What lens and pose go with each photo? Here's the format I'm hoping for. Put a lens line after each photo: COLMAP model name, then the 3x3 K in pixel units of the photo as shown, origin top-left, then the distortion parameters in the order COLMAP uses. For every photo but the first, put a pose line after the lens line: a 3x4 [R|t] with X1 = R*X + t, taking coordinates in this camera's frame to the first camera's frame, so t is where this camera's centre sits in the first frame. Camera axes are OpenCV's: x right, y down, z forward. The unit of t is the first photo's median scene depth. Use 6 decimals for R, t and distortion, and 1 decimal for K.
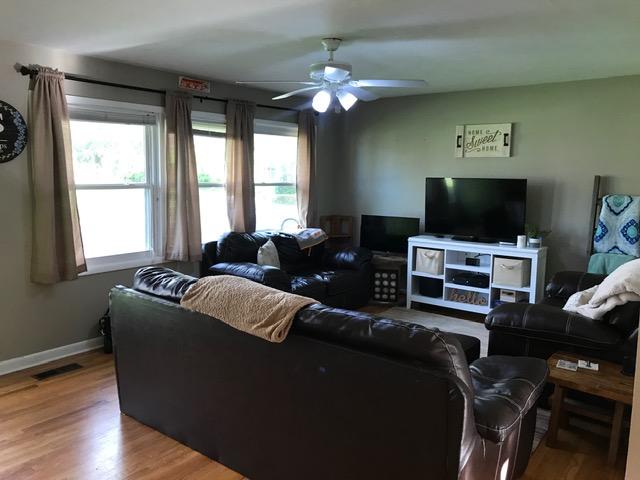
lens RADIAL K [[521.4, 0, 319.0], [0, 521.4, 238.2], [0, 0, 1]] dist [0.008846, -0.004197]
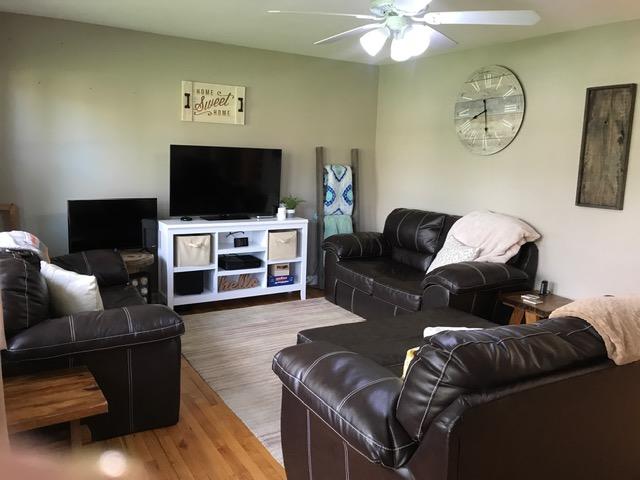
lens RADIAL K [[521.4, 0, 320.4], [0, 521.4, 240.2], [0, 0, 1]] dist [0.008846, -0.004197]
pose [[0.331277, -0.156742, 0.930423, -0.476597], [0.080532, 0.987204, 0.137634, -0.067959], [-0.940091, 0.029334, 0.339660, 0.555138]]
